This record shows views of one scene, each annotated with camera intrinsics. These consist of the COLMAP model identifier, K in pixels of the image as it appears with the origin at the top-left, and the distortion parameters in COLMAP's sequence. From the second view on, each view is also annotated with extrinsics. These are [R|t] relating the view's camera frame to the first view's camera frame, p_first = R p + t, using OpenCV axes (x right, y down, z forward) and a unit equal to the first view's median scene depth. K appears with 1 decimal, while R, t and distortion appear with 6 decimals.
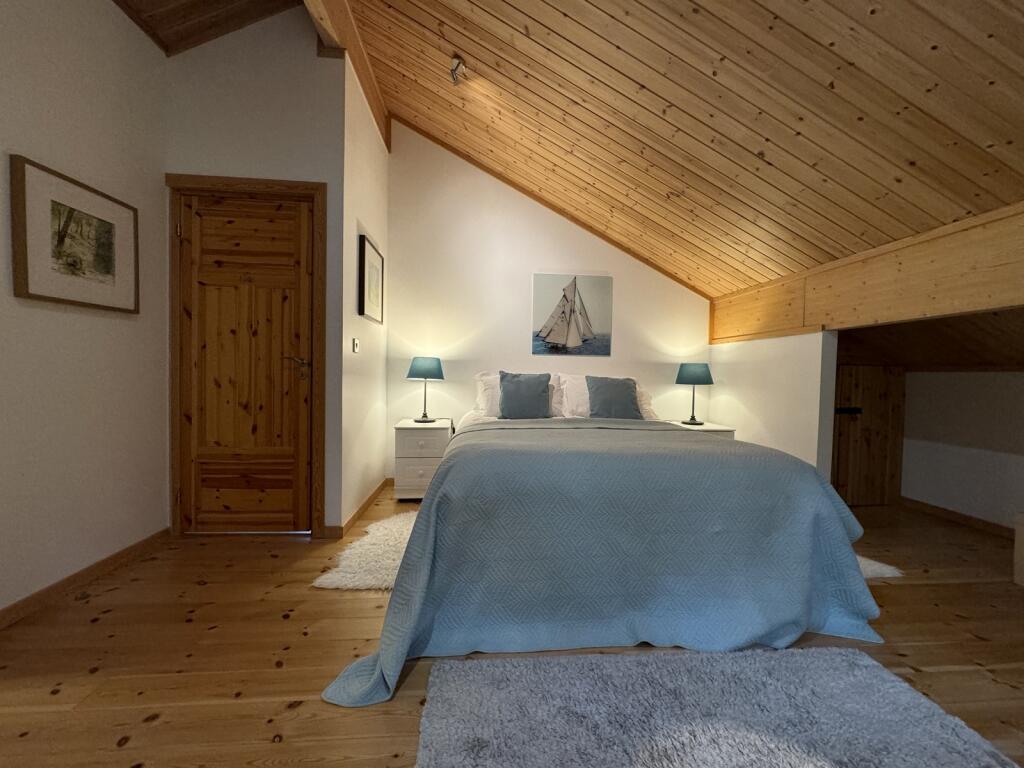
lens RADIAL K [[405.8, 0, 513.8], [0, 405.8, 384.8], [0, 0, 1]] dist [-0.001310, -0.000164]
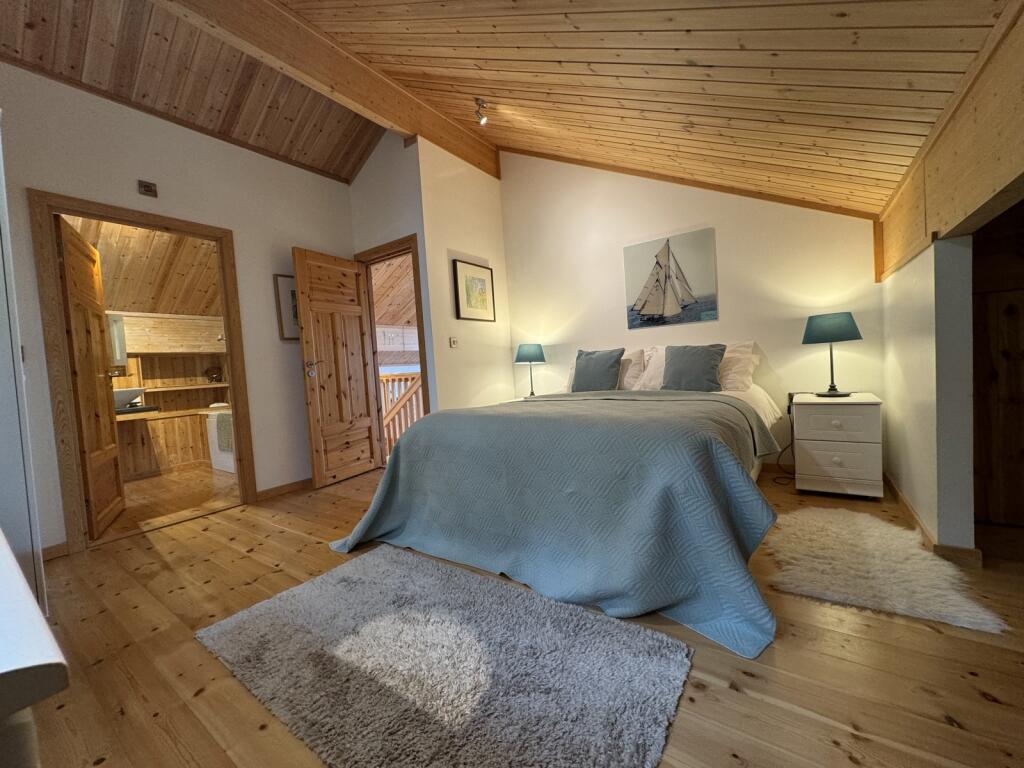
lens RADIAL K [[405.8, 0, 513.2], [0, 405.8, 384.1], [0, 0, 1]] dist [-0.001310, -0.000164]
pose [[0.766318, -0.040387, -0.641191, 0.496963], [0.061641, 0.998040, 0.010807, 0.032410], [0.639497, -0.047805, 0.767305, 0.060103]]
